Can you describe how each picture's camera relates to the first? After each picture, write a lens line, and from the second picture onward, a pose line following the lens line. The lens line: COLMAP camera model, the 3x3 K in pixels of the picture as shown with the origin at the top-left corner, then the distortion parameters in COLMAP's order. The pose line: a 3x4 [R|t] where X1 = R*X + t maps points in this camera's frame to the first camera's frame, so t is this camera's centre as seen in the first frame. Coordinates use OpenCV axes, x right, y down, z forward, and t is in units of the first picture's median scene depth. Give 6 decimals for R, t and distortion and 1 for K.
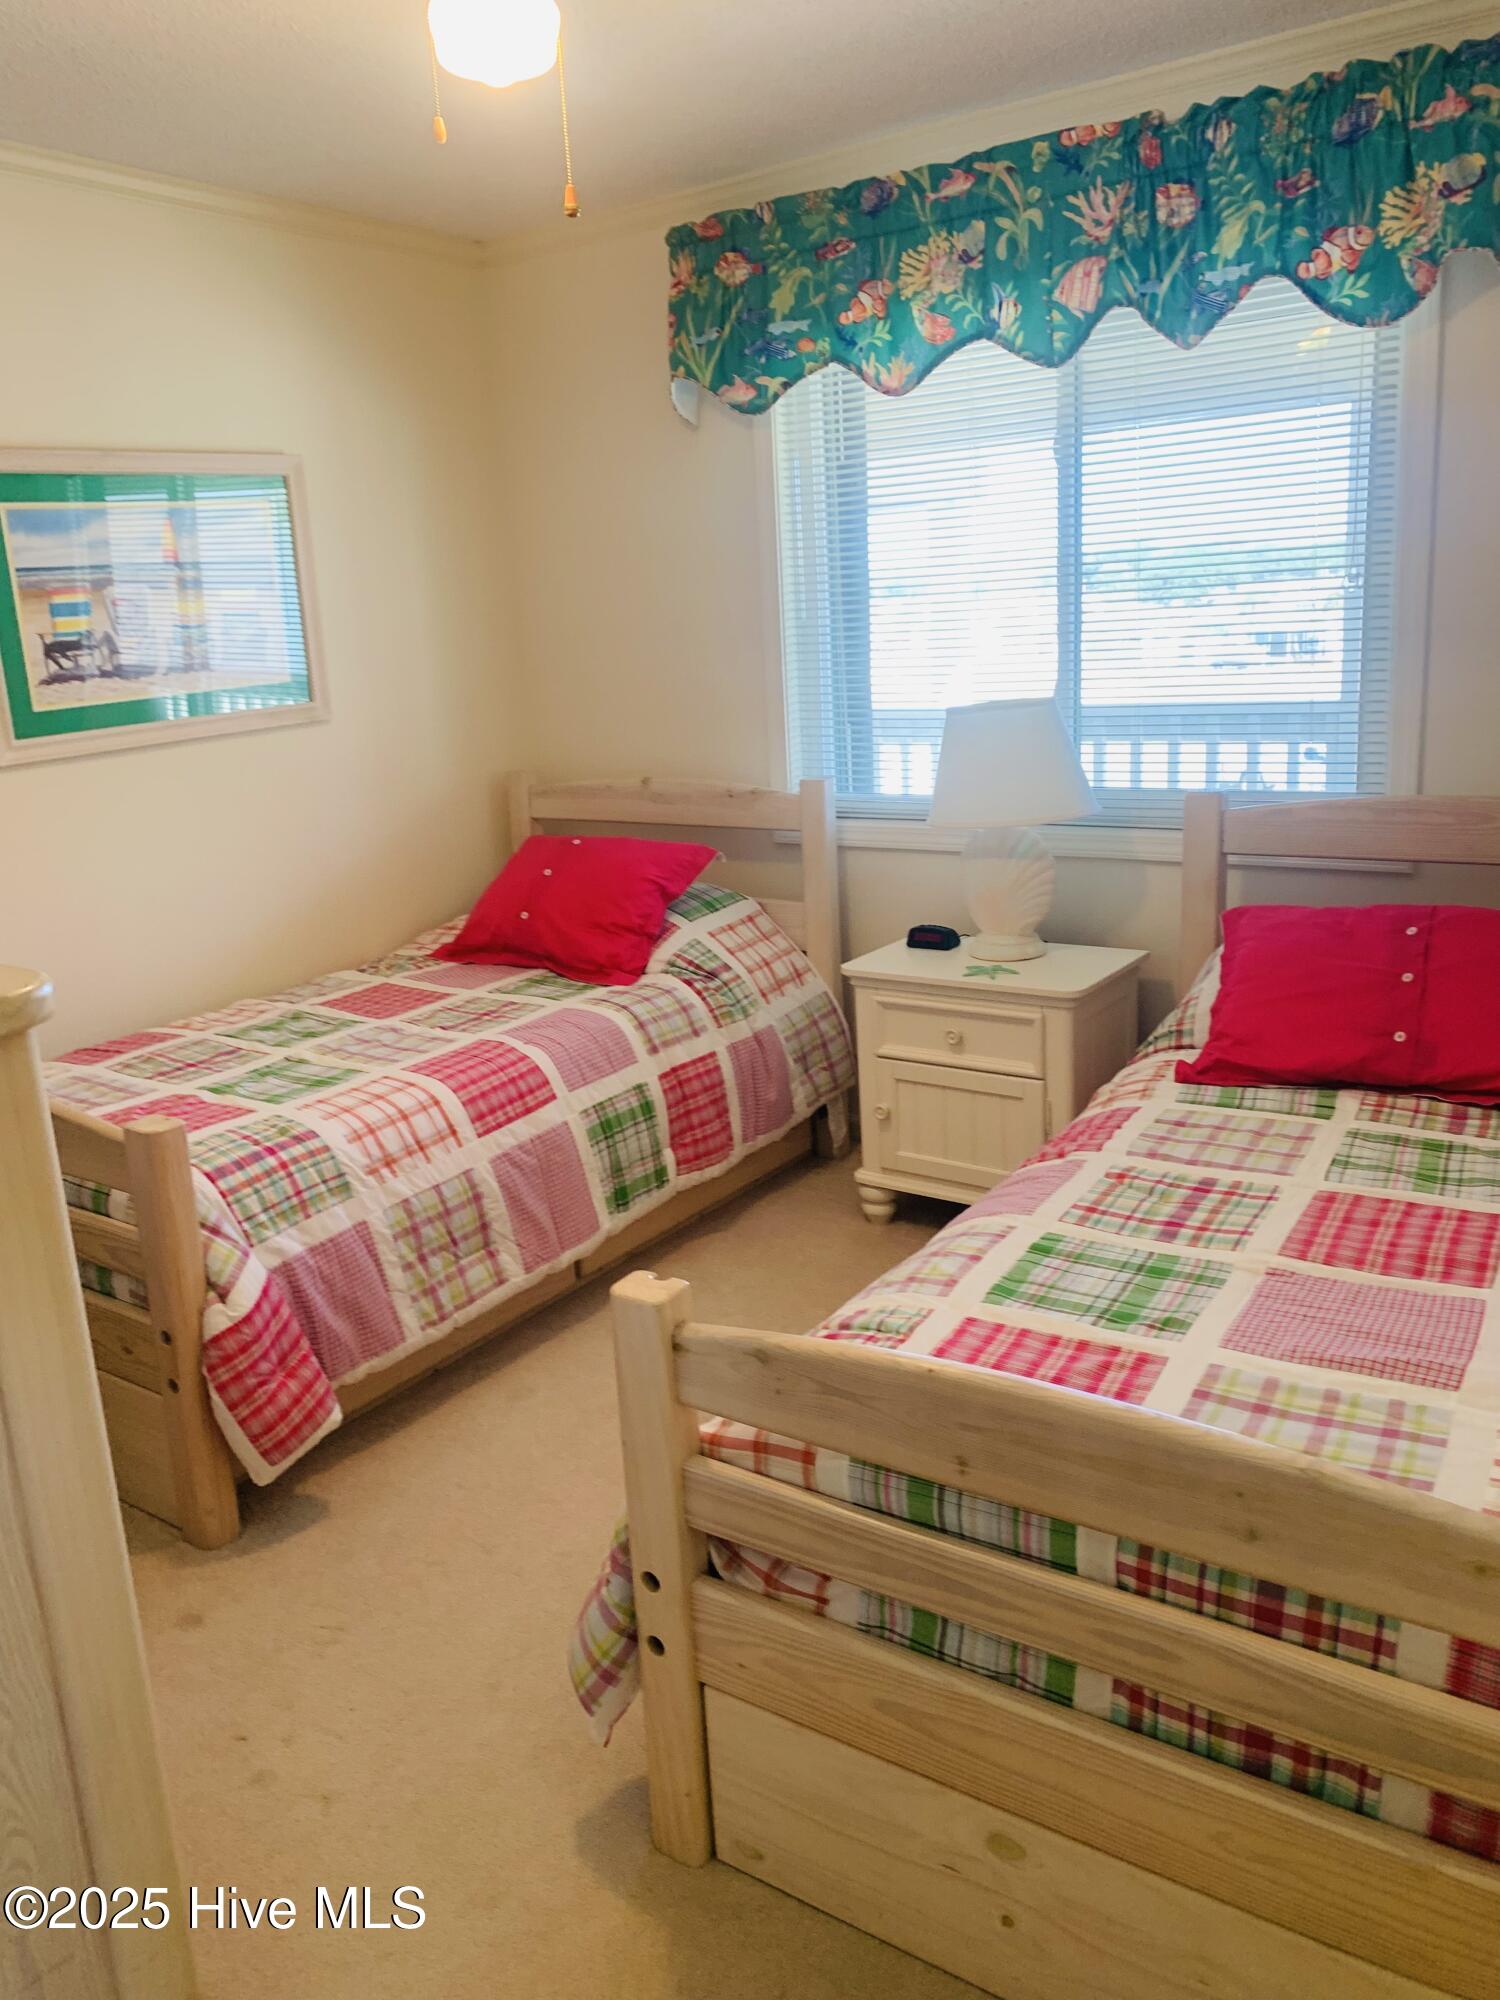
lens RADIAL K [[1531.9, 0, 757.8], [0, 1531.9, 972.4], [0, 0, 1]] dist [0.021446, -0.012865]
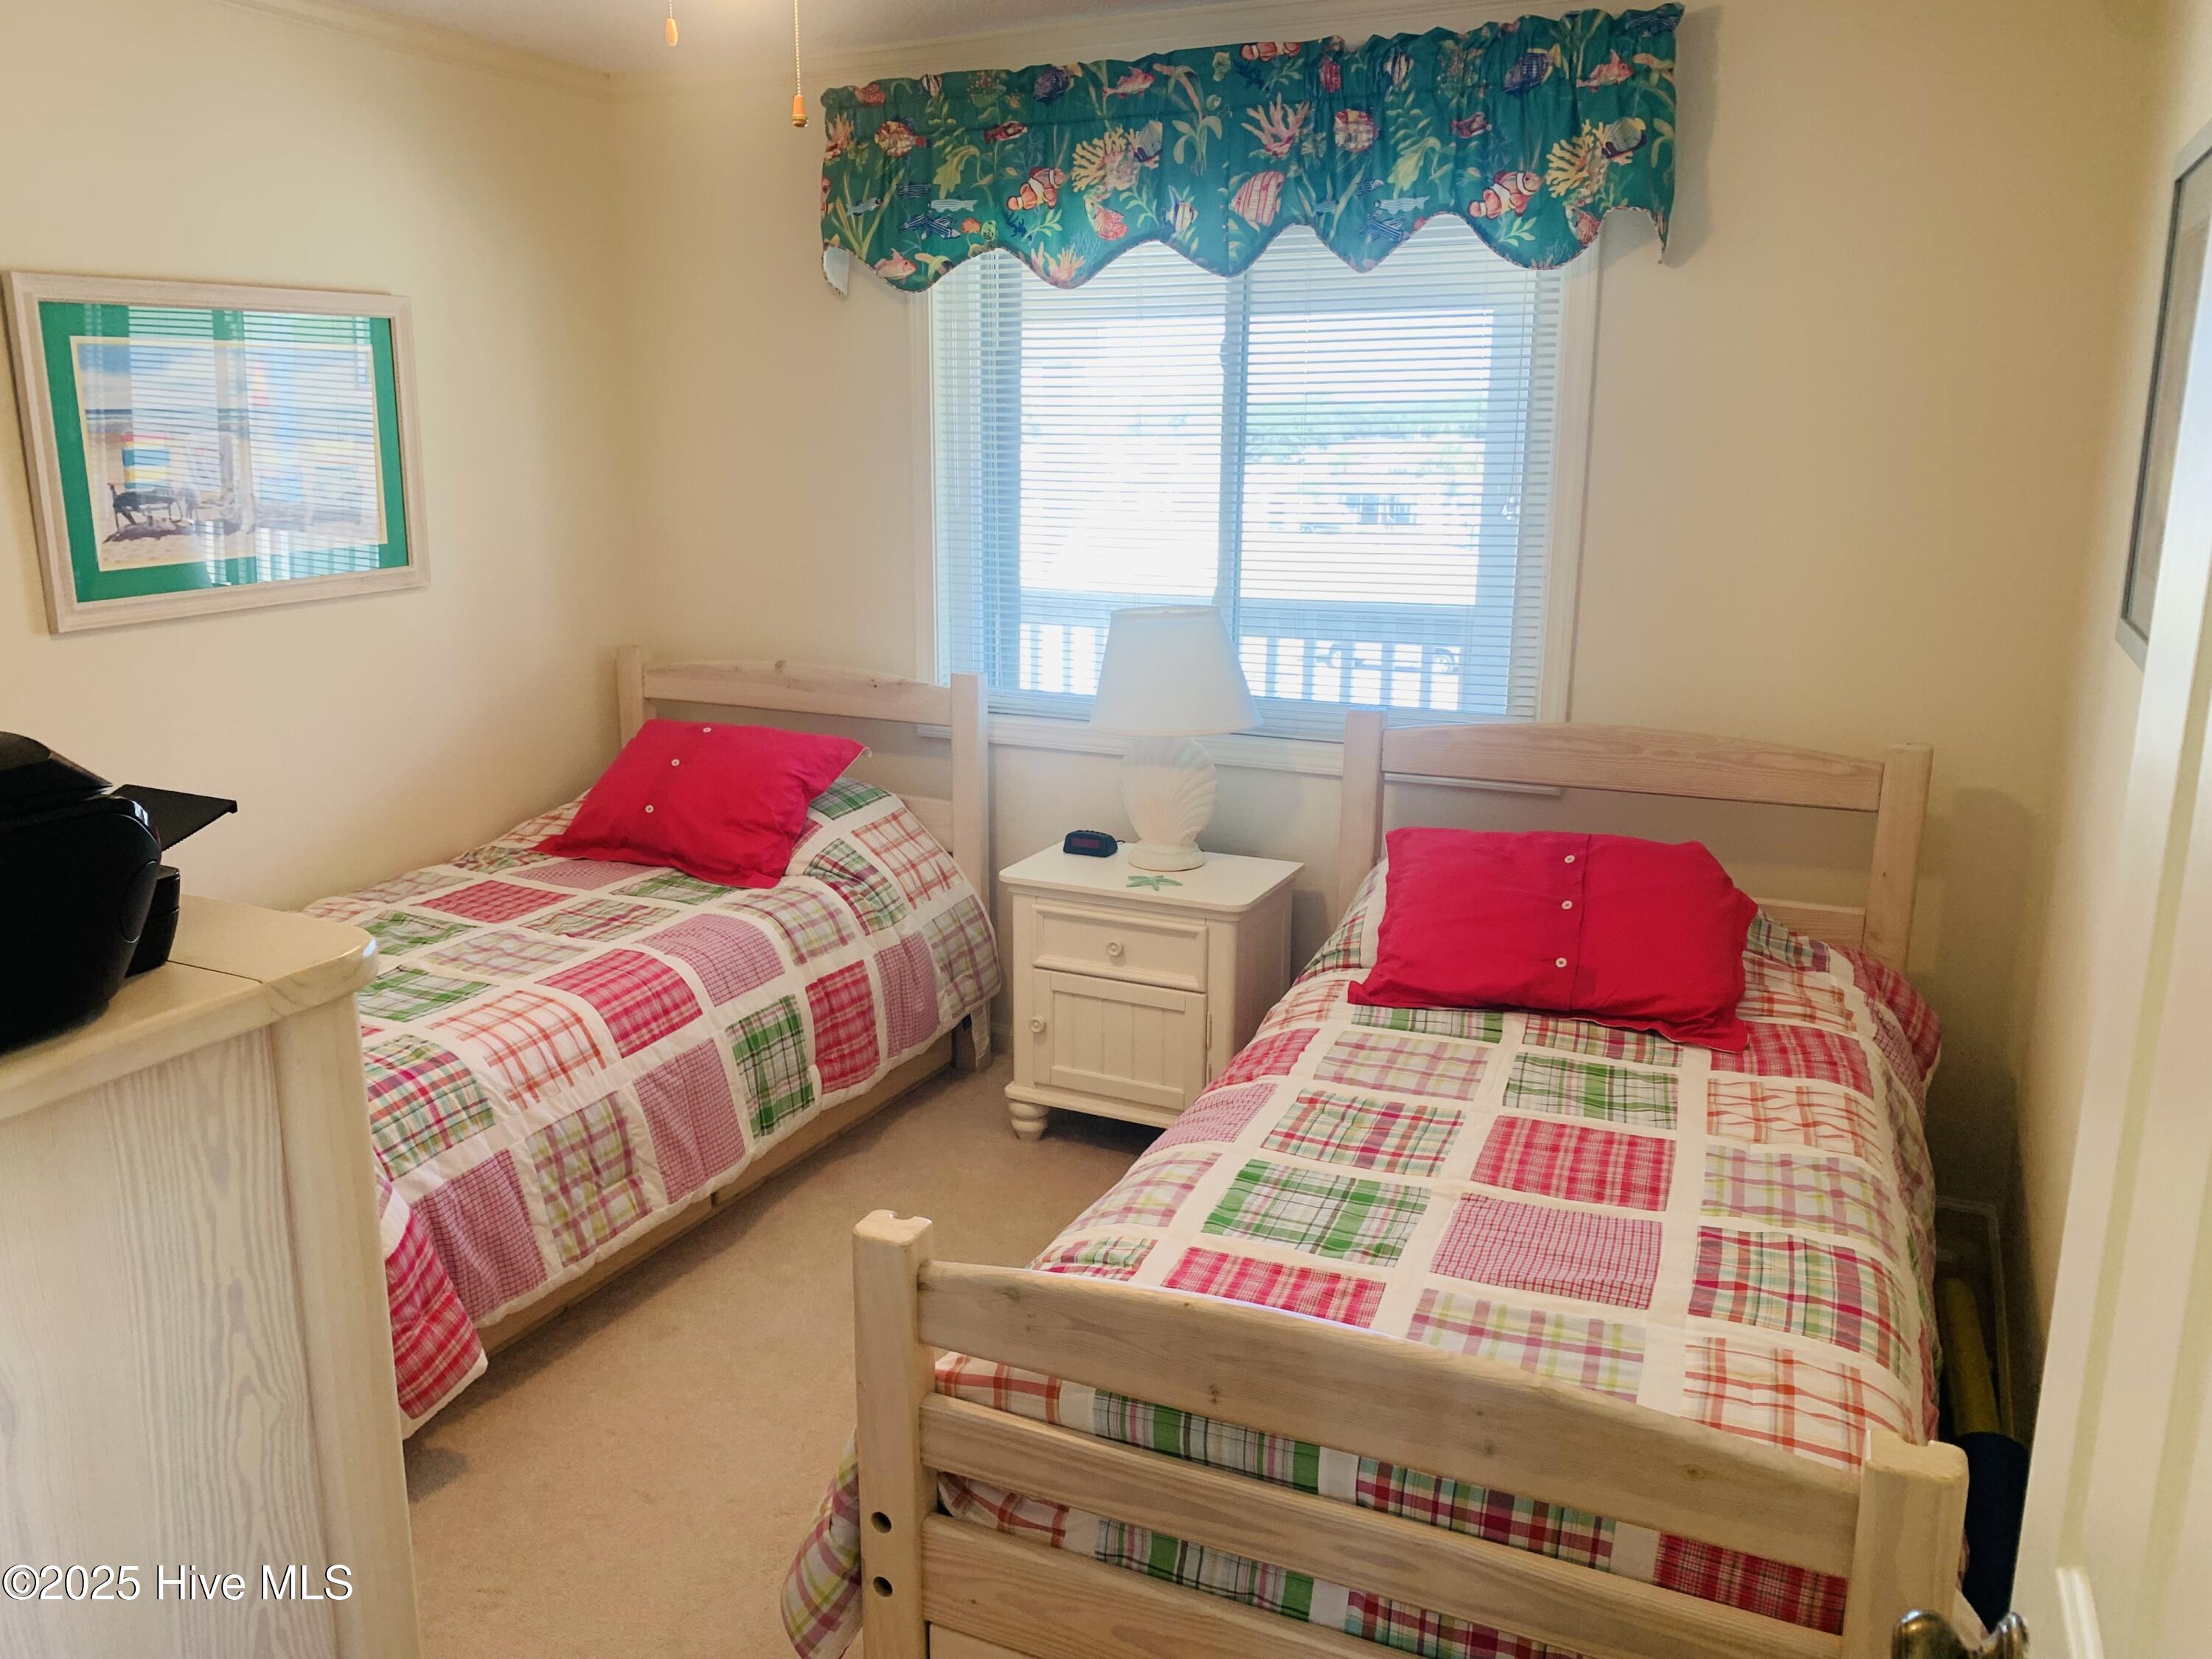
lens RADIAL K [[1692.6, 0, 1091.3], [0, 1692.6, 820.3], [0, 0, 1]] dist [0.034364, -0.041684]
pose [[0.985192, 0.022498, 0.169973, -0.089278], [-0.020432, 0.999695, -0.013899, -0.030416], [-0.170233, 0.010221, 0.985351, -0.076089]]
